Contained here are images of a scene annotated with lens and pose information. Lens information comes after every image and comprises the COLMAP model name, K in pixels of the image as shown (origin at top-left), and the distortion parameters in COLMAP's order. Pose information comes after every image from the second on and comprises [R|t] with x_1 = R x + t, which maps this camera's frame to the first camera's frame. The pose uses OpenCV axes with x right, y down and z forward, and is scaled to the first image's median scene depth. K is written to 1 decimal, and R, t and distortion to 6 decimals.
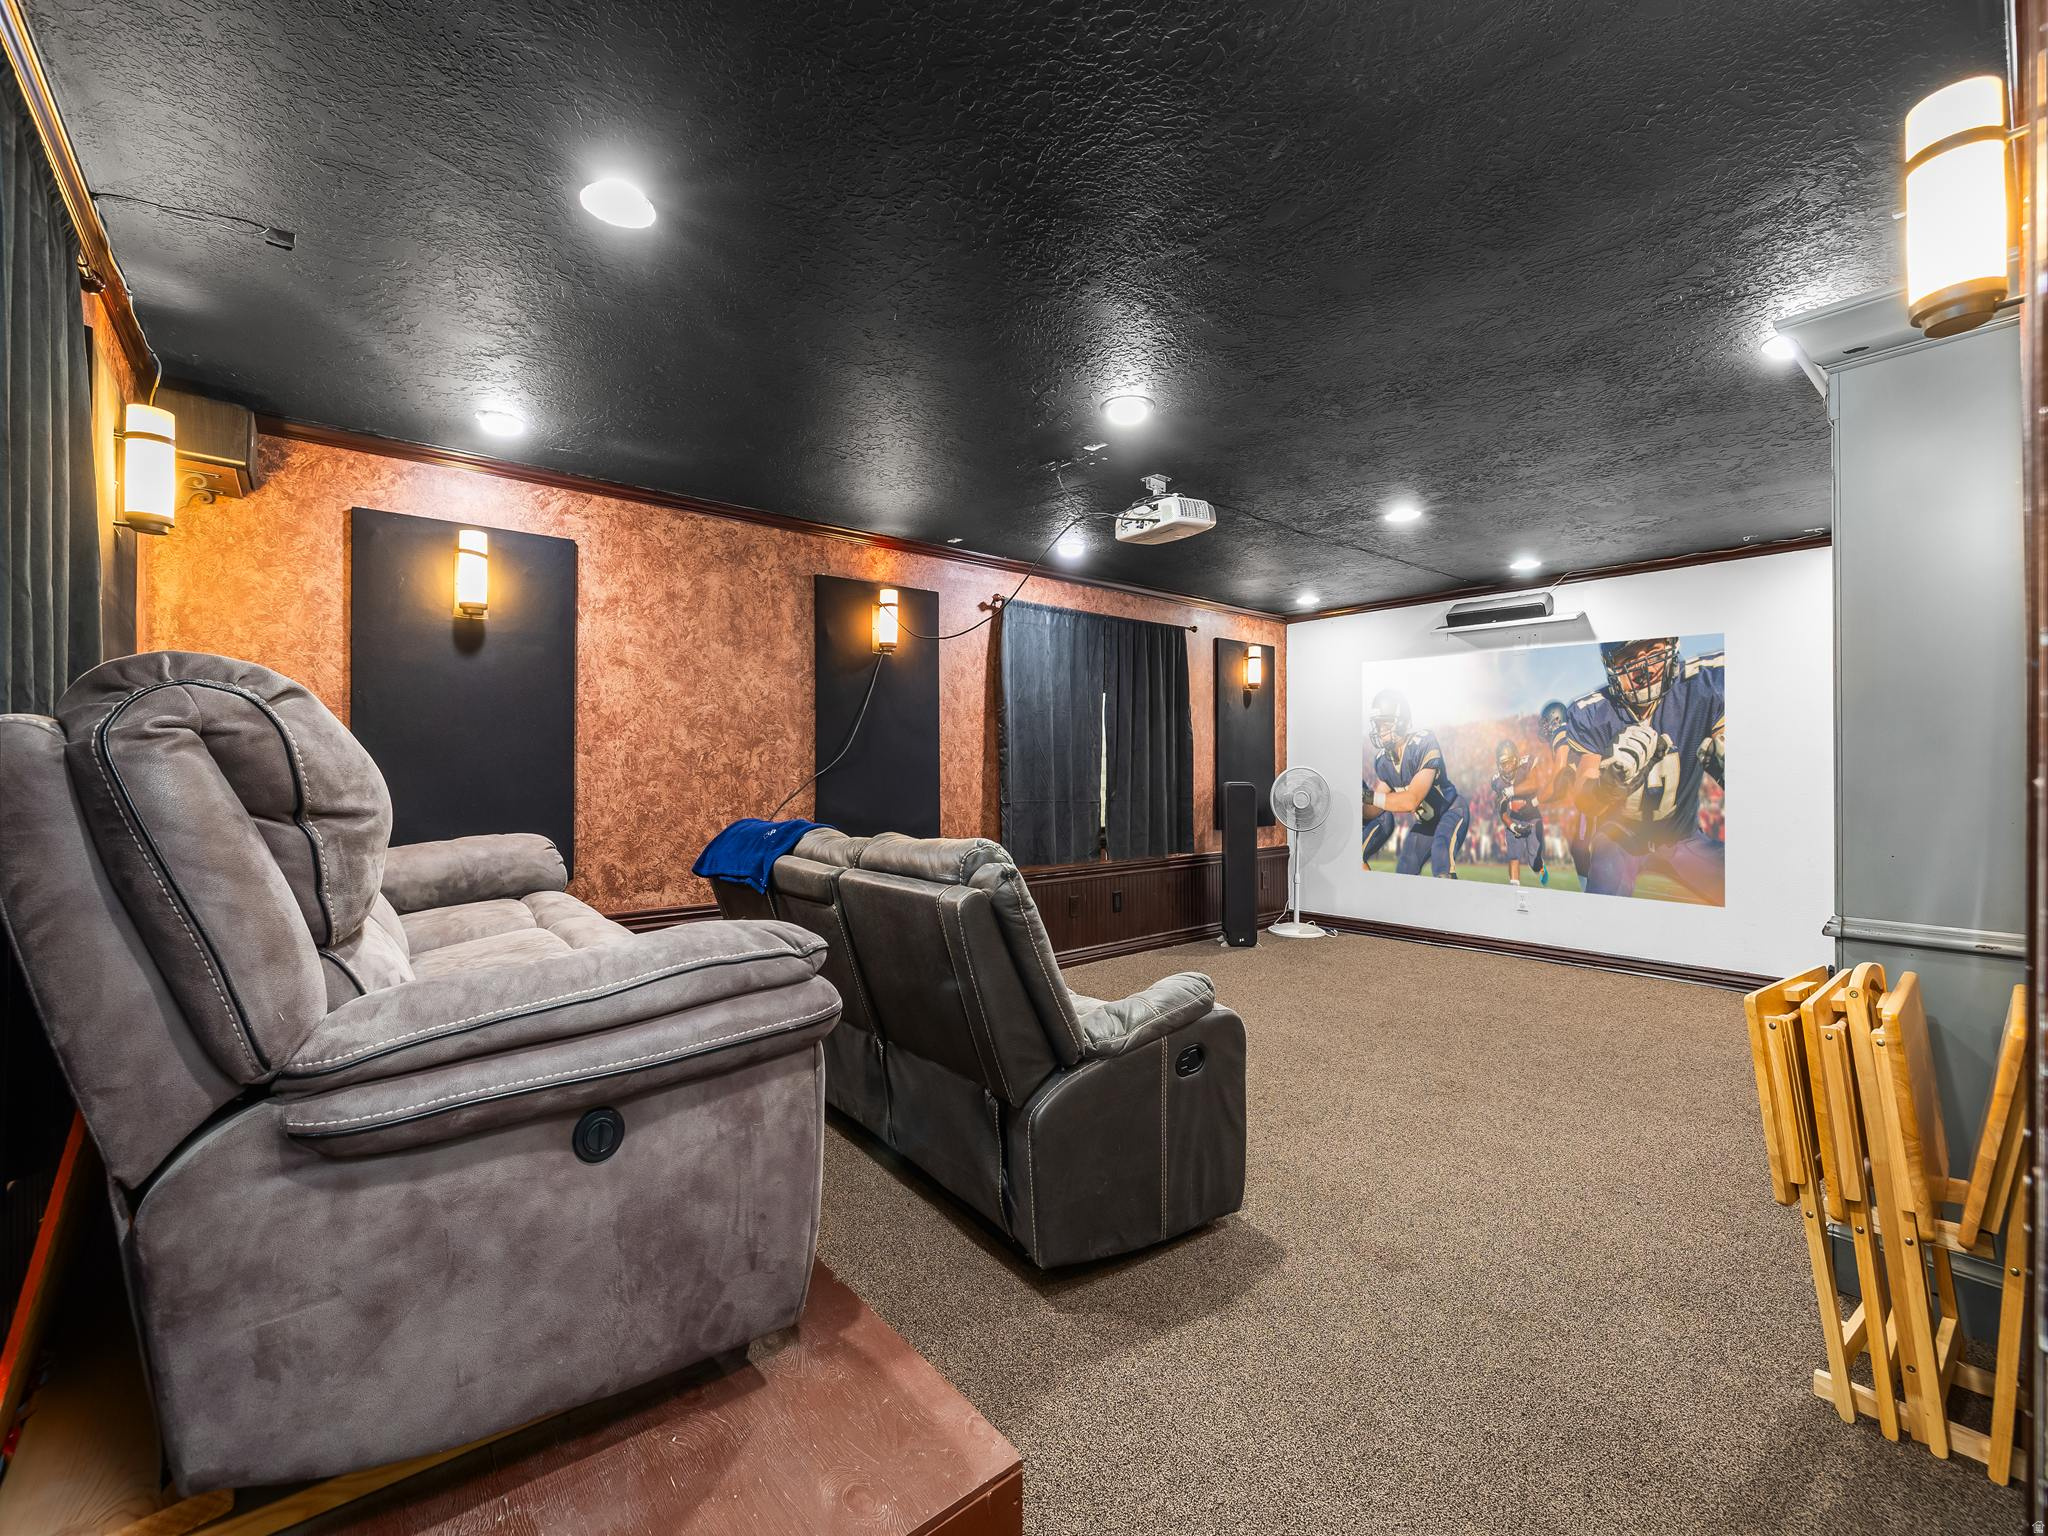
lens RADIAL K [[844.9, 0, 1019.5], [0, 844.9, 783.8], [0, 0, 1]] dist [-0.000068, -0.000039]
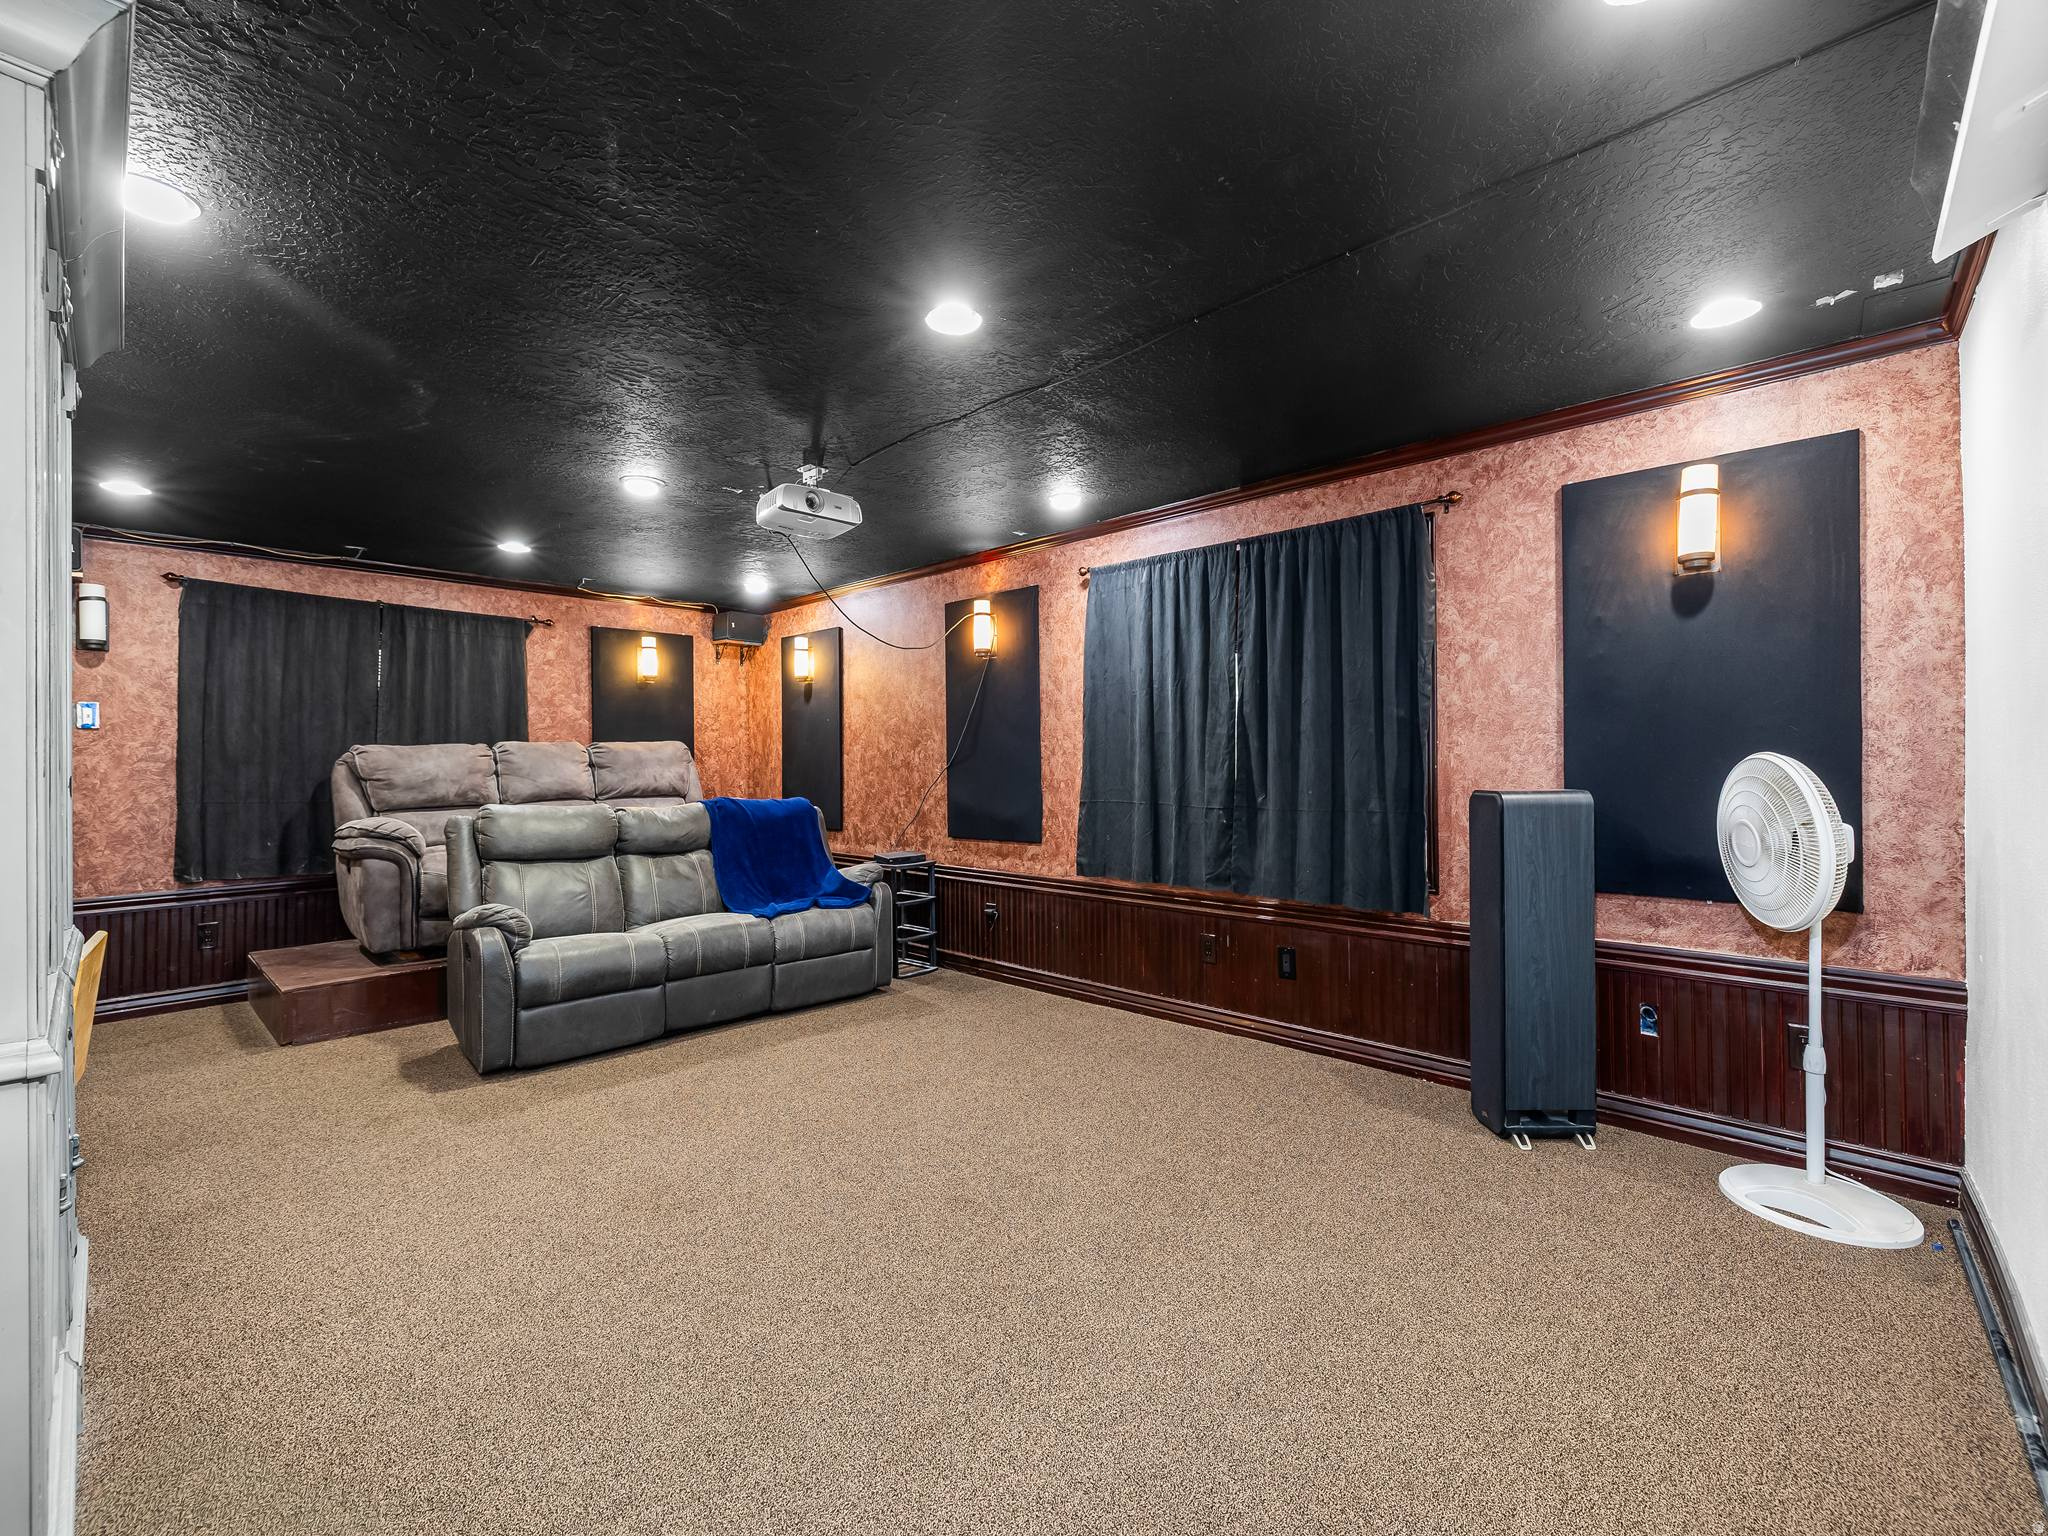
lens RADIAL K [[864.0, 0, 1004.1], [0, 864.0, 773.7], [0, 0, 1]] dist [-0.000391, -0.000229]
pose [[0.130166, 0.028279, -0.991089, 0.899737], [0.005241, 0.999560, 0.029209, -0.035004], [0.991478, -0.008997, 0.129961, 0.821722]]
